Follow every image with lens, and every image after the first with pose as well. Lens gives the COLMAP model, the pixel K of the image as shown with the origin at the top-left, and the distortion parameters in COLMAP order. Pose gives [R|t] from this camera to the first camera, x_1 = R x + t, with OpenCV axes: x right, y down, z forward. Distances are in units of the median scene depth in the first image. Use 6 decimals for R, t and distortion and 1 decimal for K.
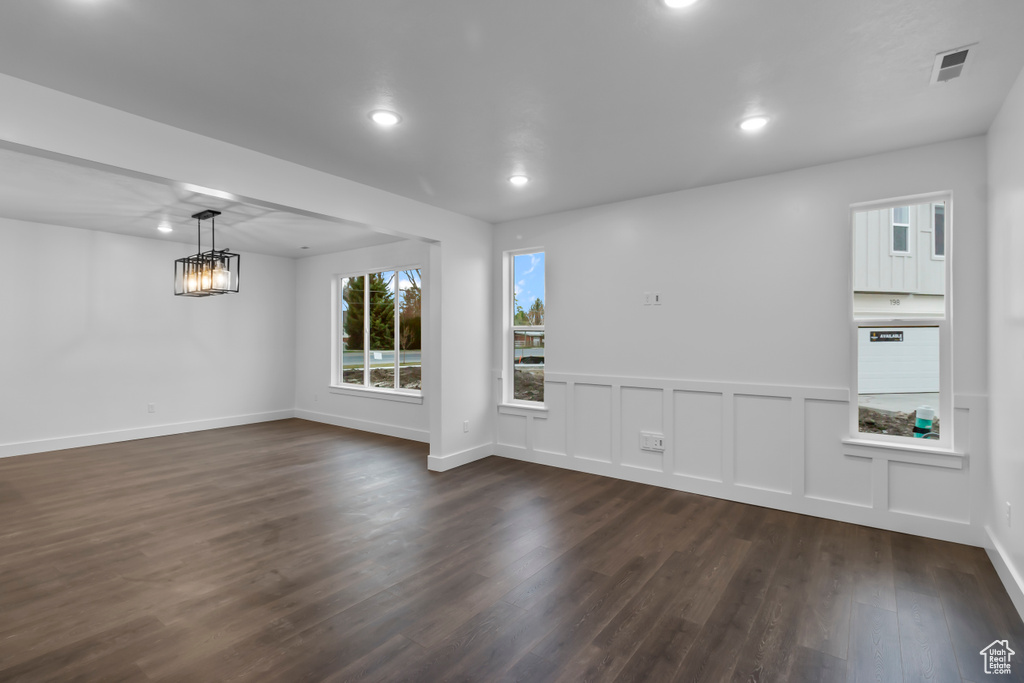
lens RADIAL K [[482.6, 0, 520.5], [0, 482.6, 339.8], [0, 0, 1]] dist [0.011596, -0.000255]
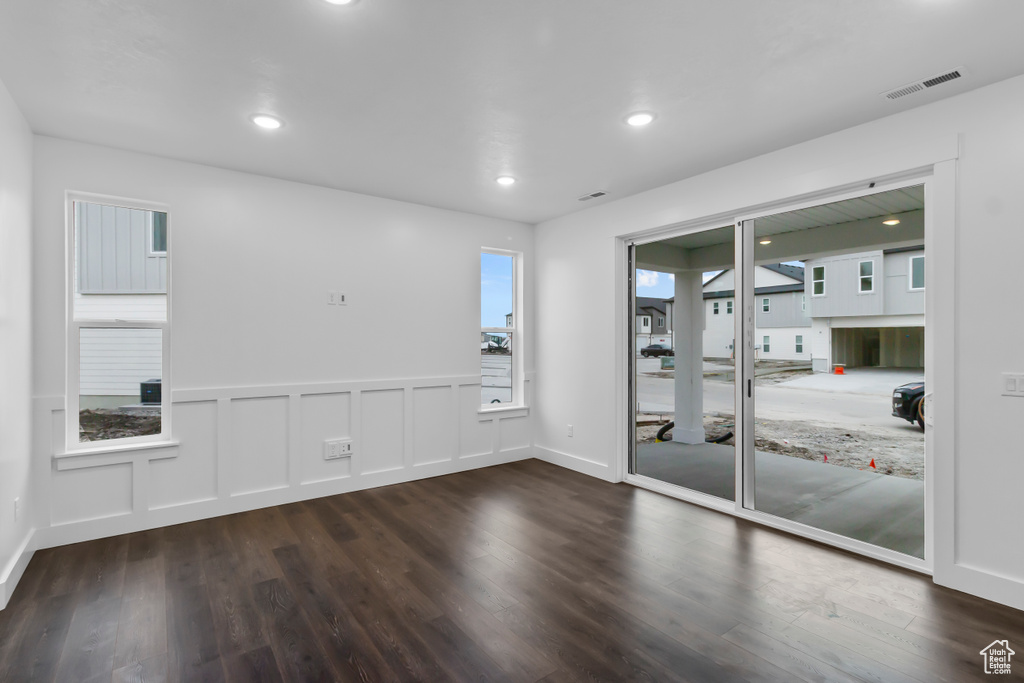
lens RADIAL K [[482.6, 0, 520.6], [0, 482.6, 344.4], [0, 0, 1]] dist [0.011596, -0.000255]
pose [[0.293529, -0.010733, 0.955890, -0.553403], [0.000716, 0.999939, 0.011008, -0.004644], [-0.955950, -0.002547, 0.293518, 0.393863]]
